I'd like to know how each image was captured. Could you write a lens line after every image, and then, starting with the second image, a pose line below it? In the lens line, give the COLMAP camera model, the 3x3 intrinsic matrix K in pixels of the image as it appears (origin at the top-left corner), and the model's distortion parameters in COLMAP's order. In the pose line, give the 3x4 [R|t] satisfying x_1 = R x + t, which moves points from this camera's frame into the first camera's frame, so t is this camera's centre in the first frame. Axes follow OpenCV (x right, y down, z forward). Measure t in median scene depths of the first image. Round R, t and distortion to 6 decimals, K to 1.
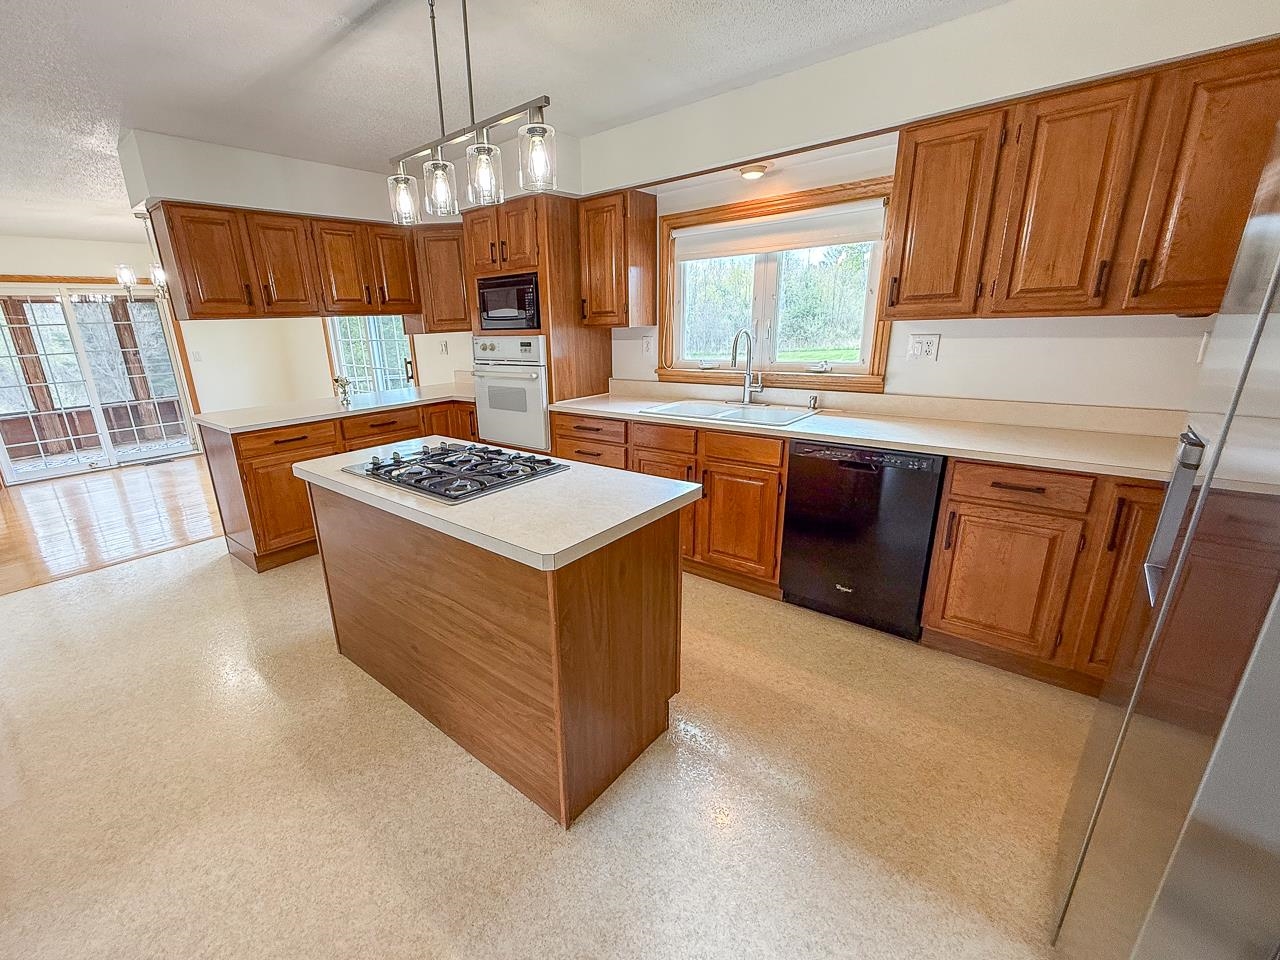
lens RADIAL K [[553.6, 0, 583.5], [0, 553.6, 491.5], [0, 0, 1]] dist [0.006170, -0.000754]
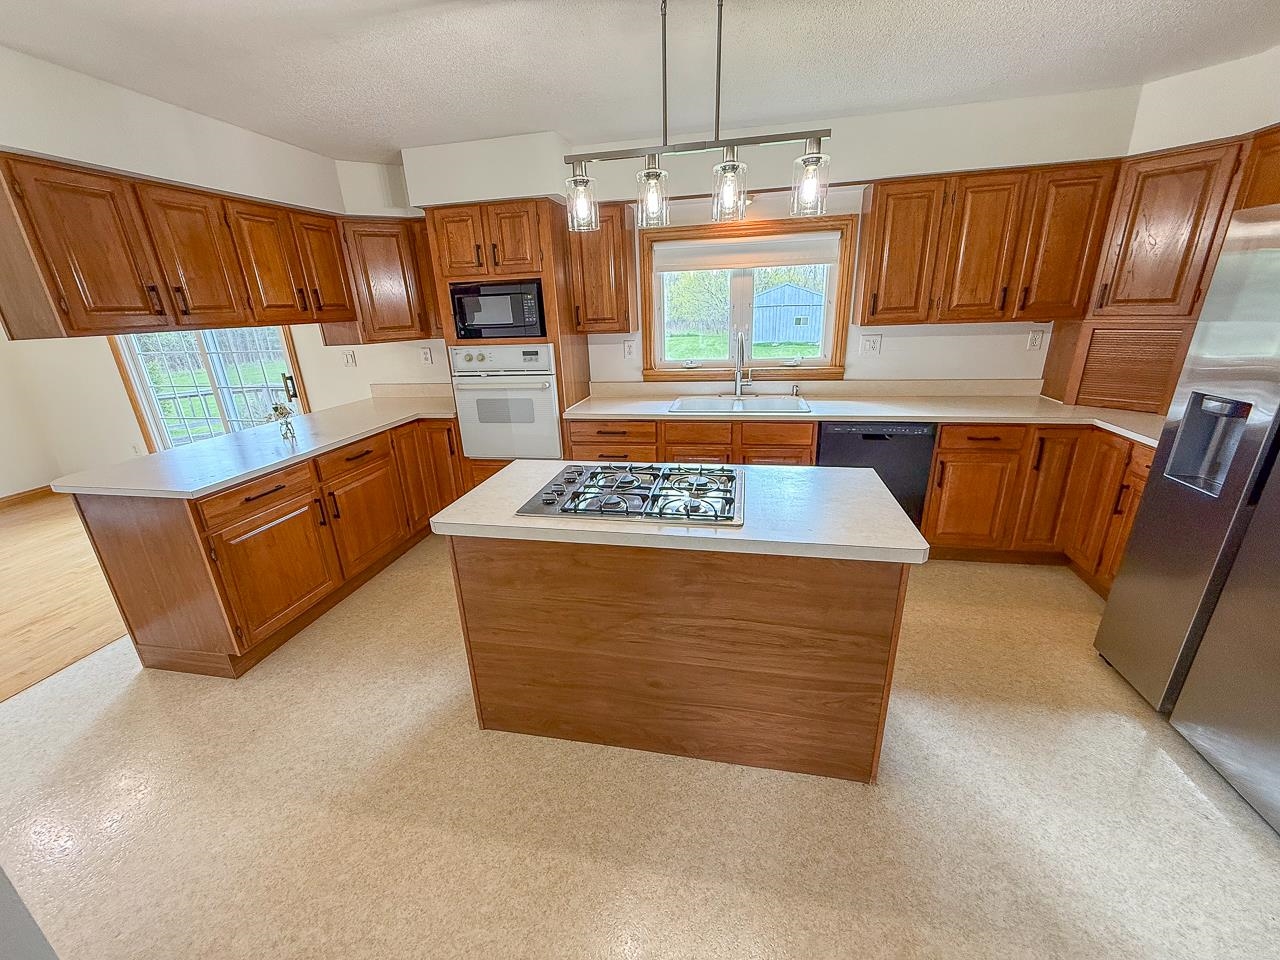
lens RADIAL K [[509.1, 0, 639.2], [0, 509.1, 481.5], [0, 0, 1]] dist [0.003606, -0.000293]
pose [[0.865775, -0.163137, 0.473097, -0.440708], [0.155705, 0.986263, 0.055149, -0.072486], [-0.475595, 0.025917, 0.879283, 0.153106]]
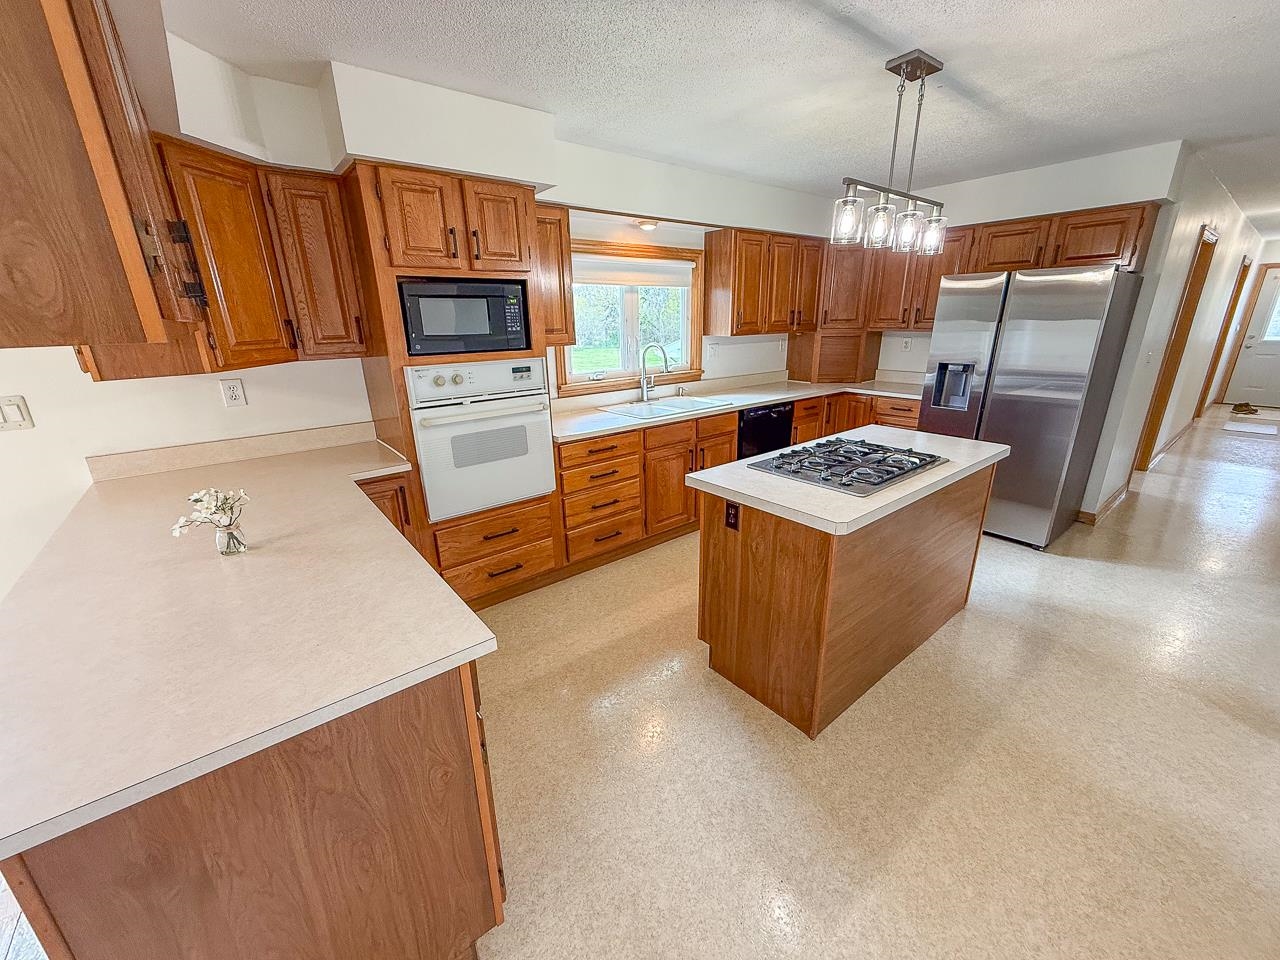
lens RADIAL K [[509.1, 0, 640.5], [0, 509.1, 480.4], [0, 0, 1]] dist [0.003606, -0.000293]
pose [[0.168174, -0.271796, 0.947547, -0.893996], [0.304558, 0.928535, 0.212289, -0.246561], [-0.937530, 0.252882, 0.238933, 0.788417]]
